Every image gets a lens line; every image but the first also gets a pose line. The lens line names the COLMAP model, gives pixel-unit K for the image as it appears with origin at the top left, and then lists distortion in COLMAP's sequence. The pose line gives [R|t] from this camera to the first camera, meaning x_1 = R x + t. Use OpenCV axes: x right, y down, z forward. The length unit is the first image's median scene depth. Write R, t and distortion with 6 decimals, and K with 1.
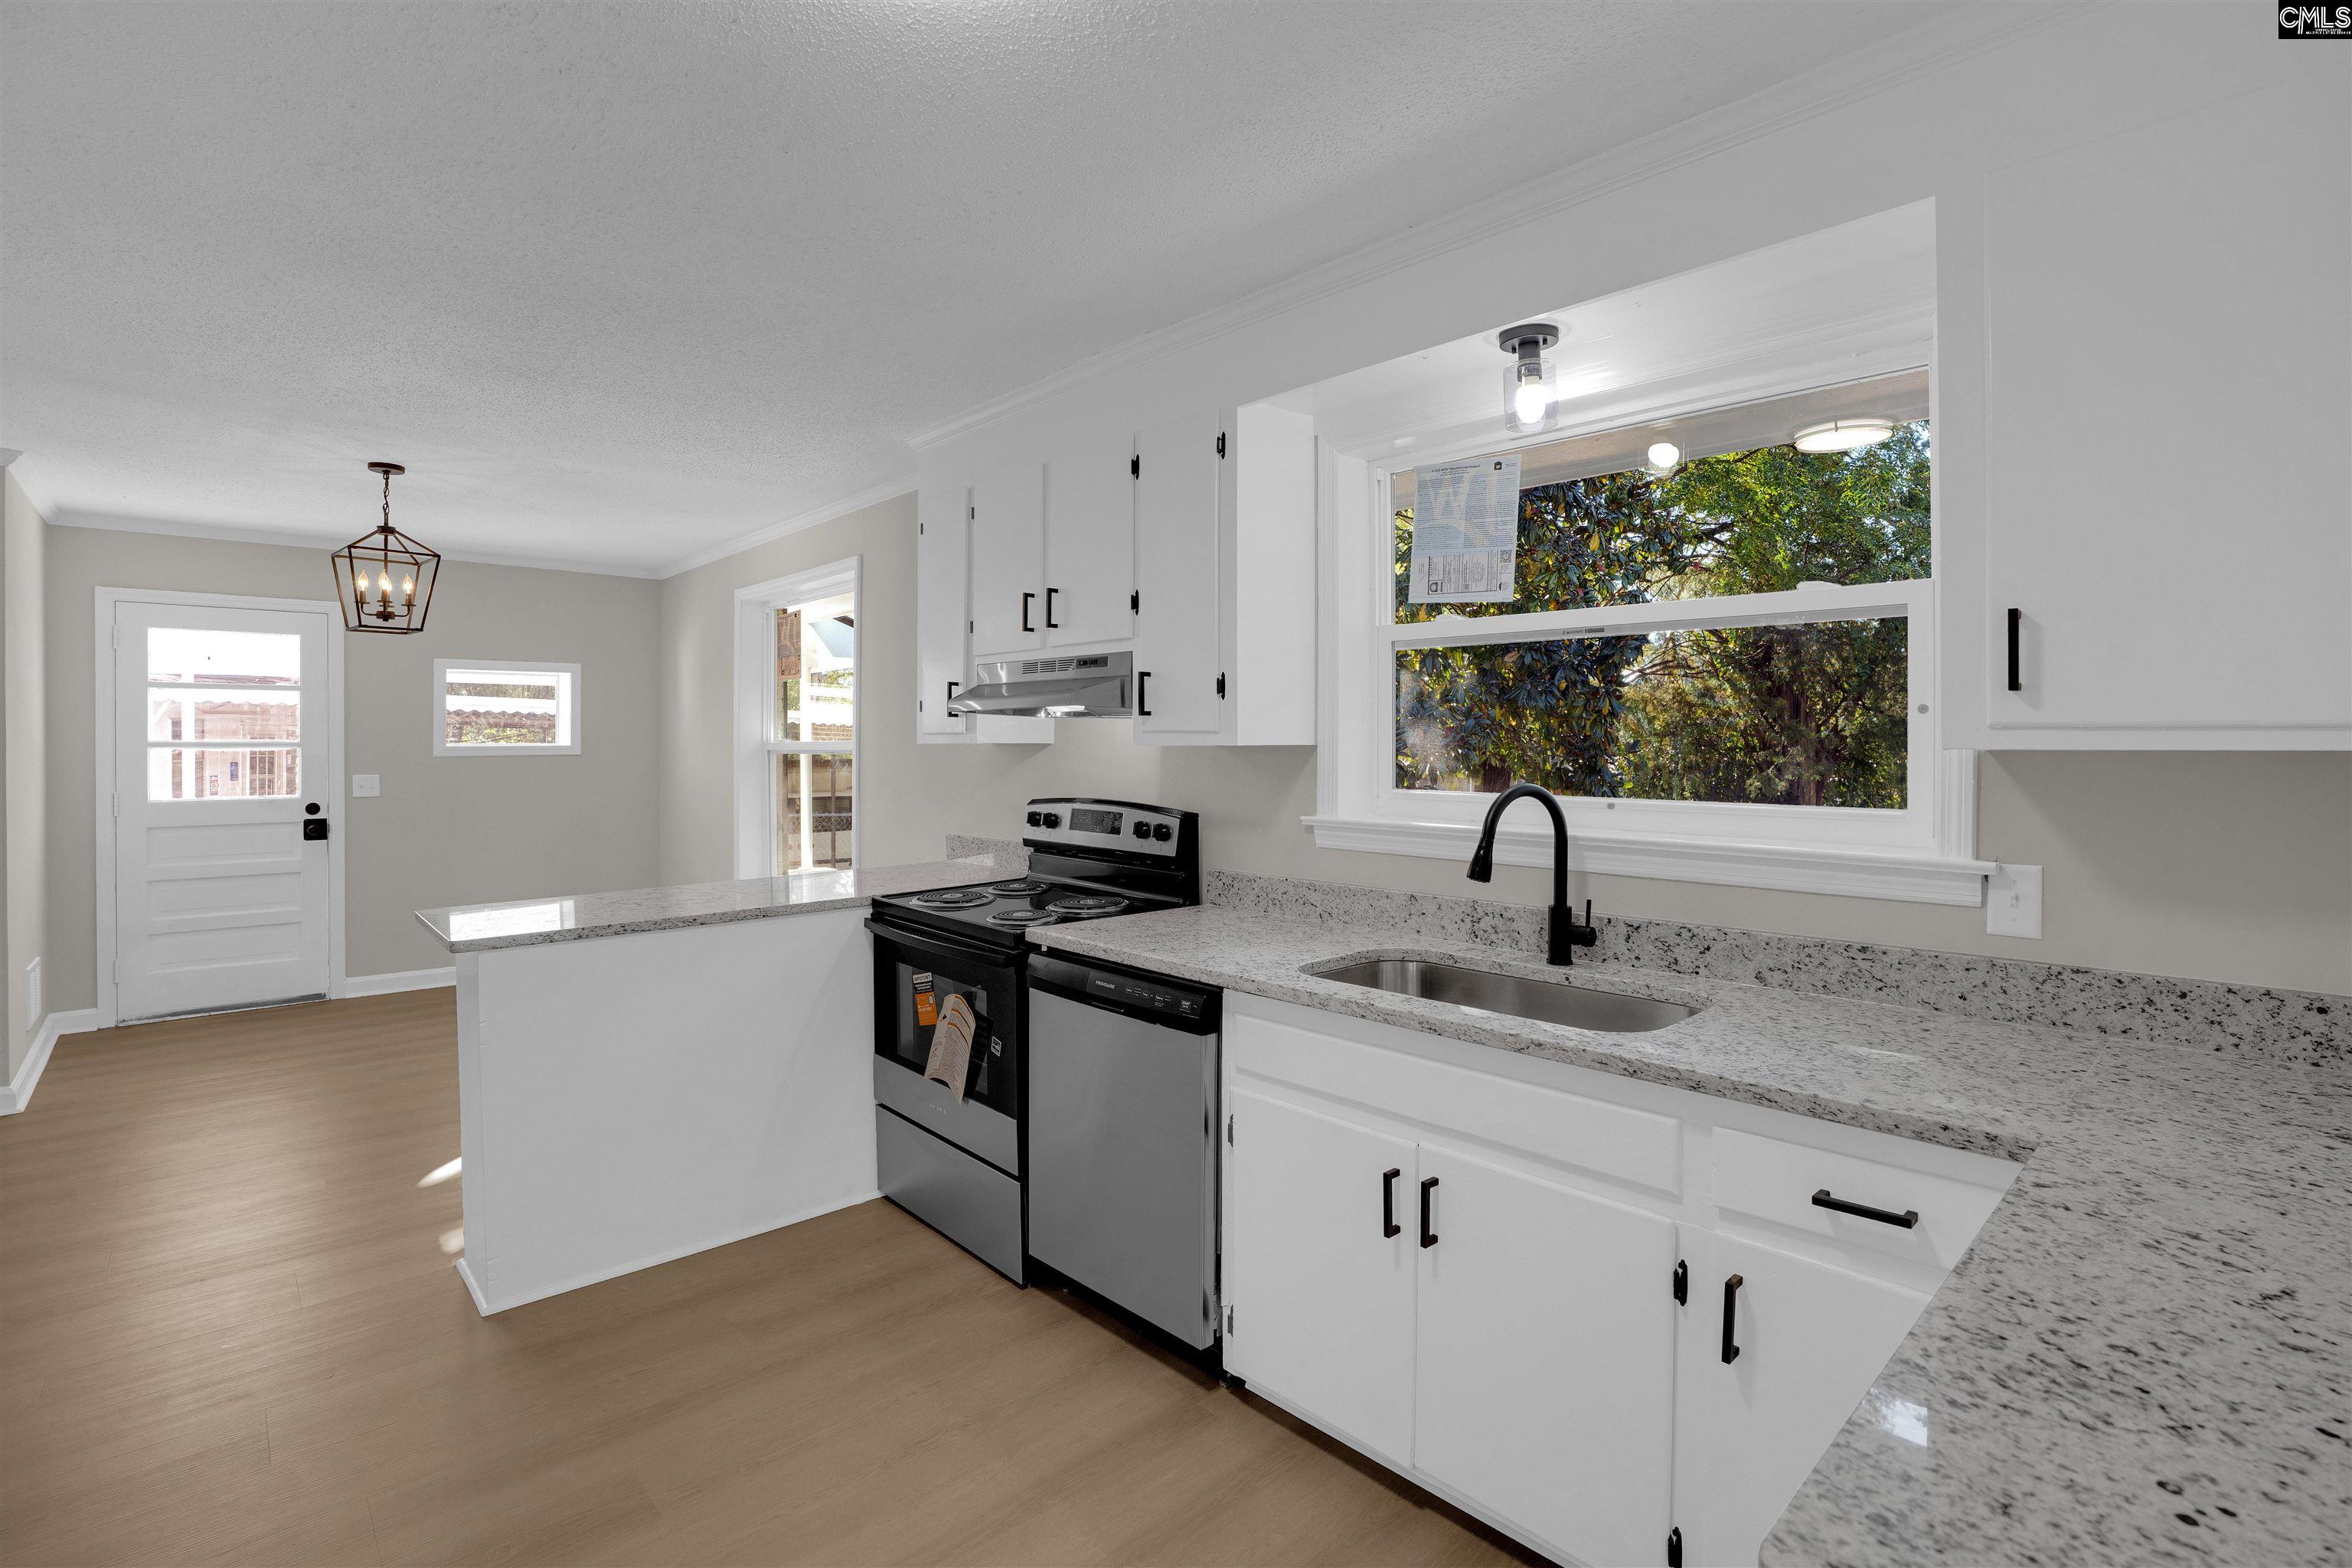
lens RADIAL K [[1101.2, 0, 1149.0], [0, 1101.2, 739.5], [0, 0, 1]] dist [-0.030781, 0.000103]
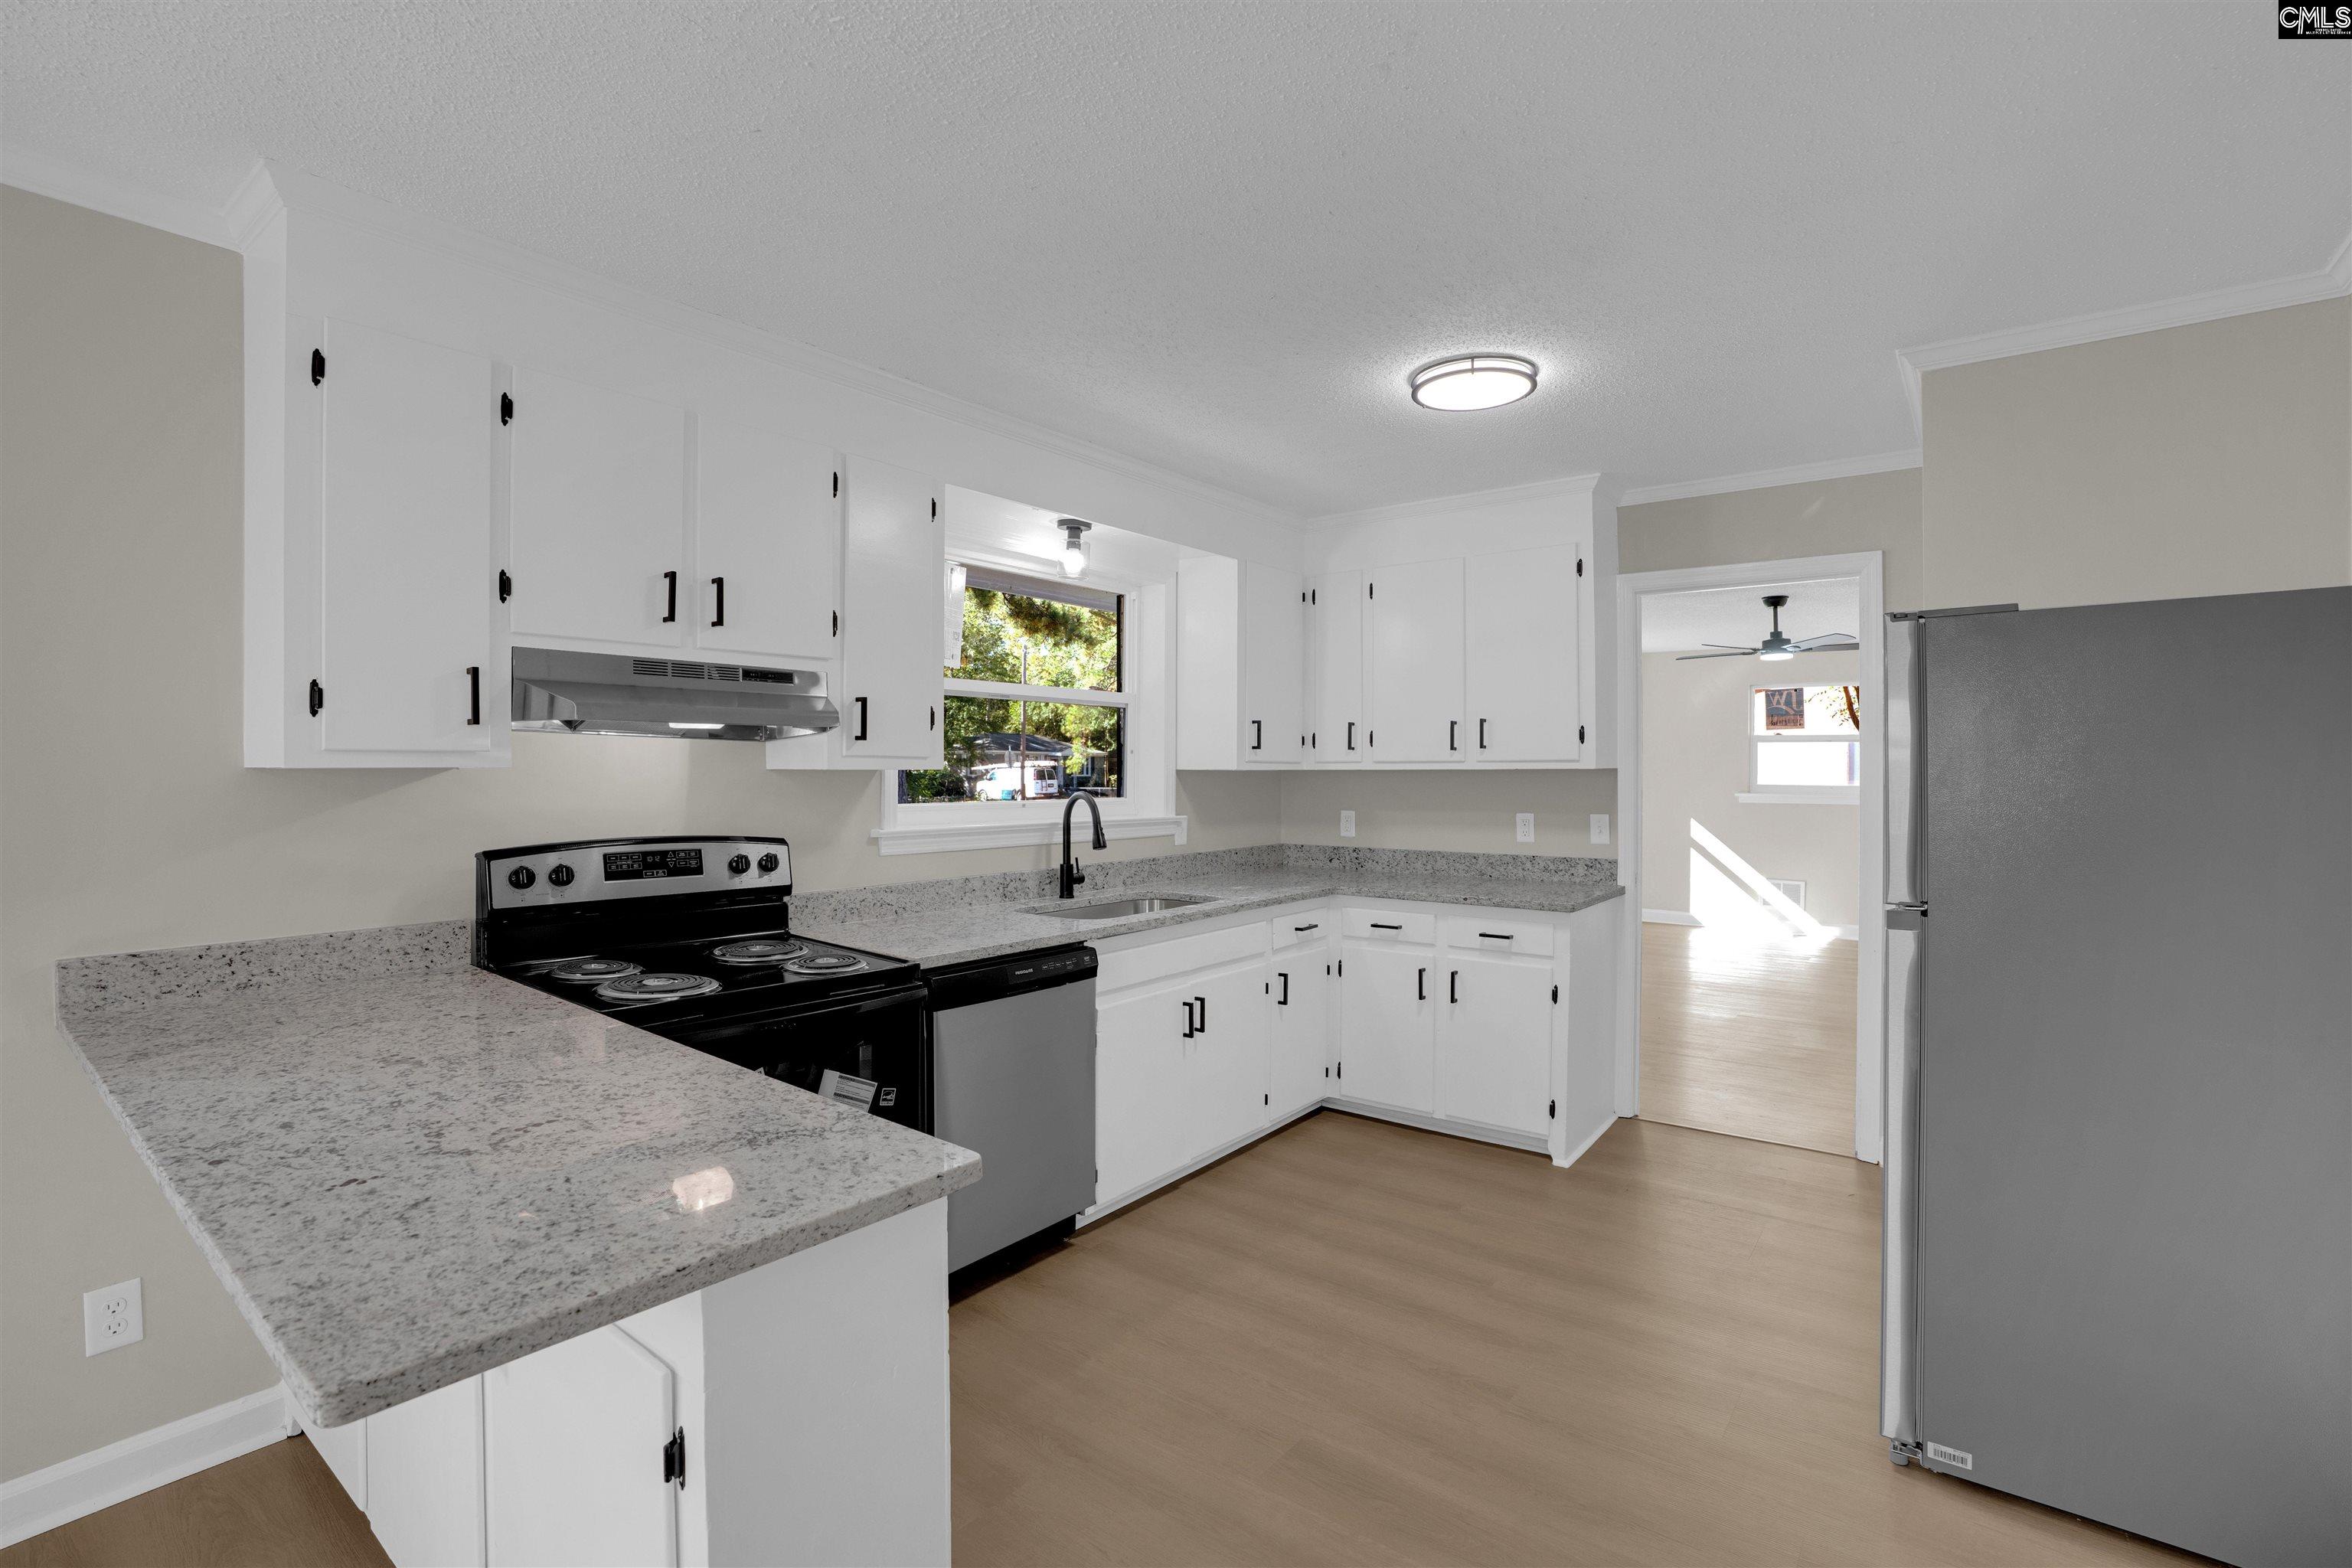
lens RADIAL K [[1101.2, 0, 1177.8], [0, 1101.2, 780.5], [0, 0, 1]] dist [-0.030781, 0.000103]
pose [[-0.175353, -0.008278, 0.984471, -1.052281], [-0.000488, 0.999965, 0.008321, 0.007620], [-0.984505, 0.000979, -0.175351, 0.897377]]
